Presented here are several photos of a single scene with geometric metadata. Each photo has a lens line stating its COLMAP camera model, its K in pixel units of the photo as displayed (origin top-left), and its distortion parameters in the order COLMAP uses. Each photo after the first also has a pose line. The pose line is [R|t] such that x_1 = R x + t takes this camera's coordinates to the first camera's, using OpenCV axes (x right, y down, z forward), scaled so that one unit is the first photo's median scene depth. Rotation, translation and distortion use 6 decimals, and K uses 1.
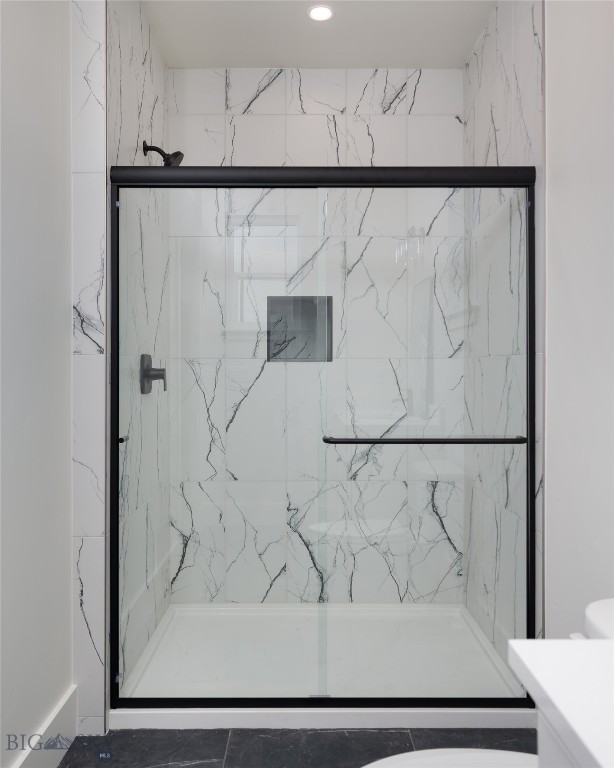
lens RADIAL K [[655.8, 0, 293.5], [0, 655.8, 364.3], [0, 0, 1]] dist [0.005523, 0.001034]
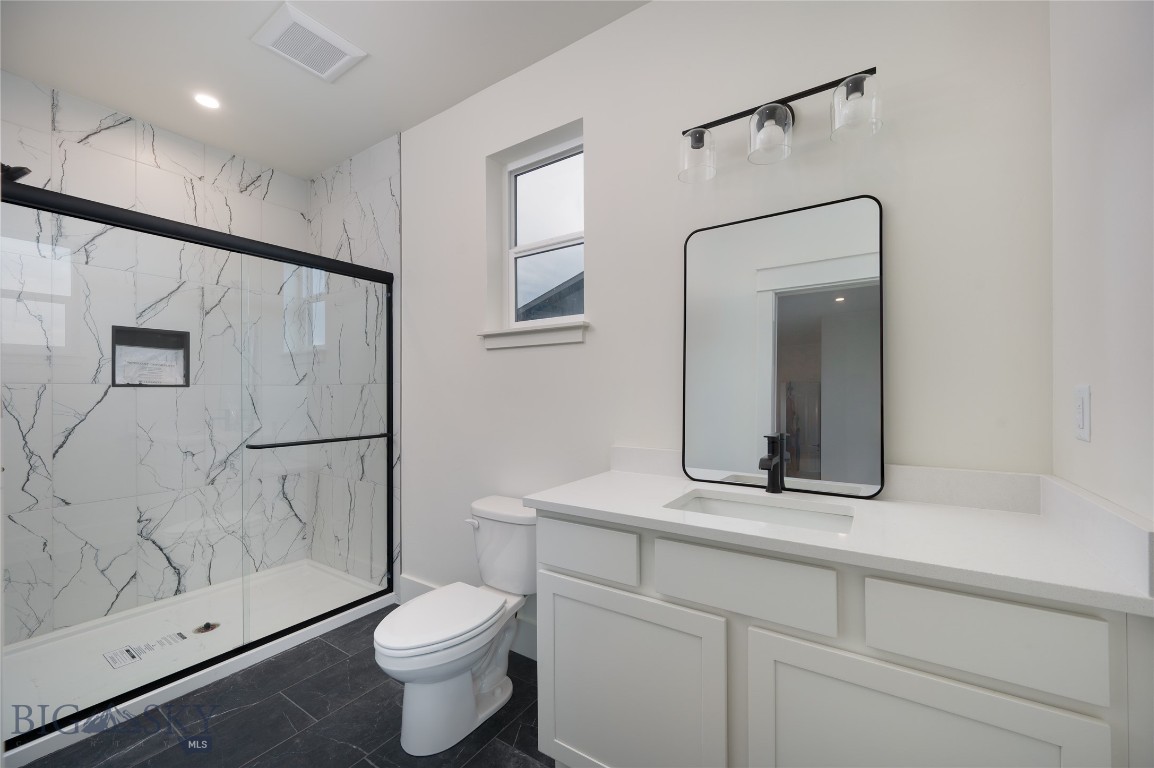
lens RADIAL K [[461.0, 0, 573.1], [0, 461.0, 391.3], [0, 0, 1]] dist [0.003145, 0.000513]
pose [[0.560441, -0.001153, 0.828194, -0.243262], [-0.000832, 0.999998, 0.001956, 0.000965], [-0.828194, -0.001785, 0.560439, -0.037161]]
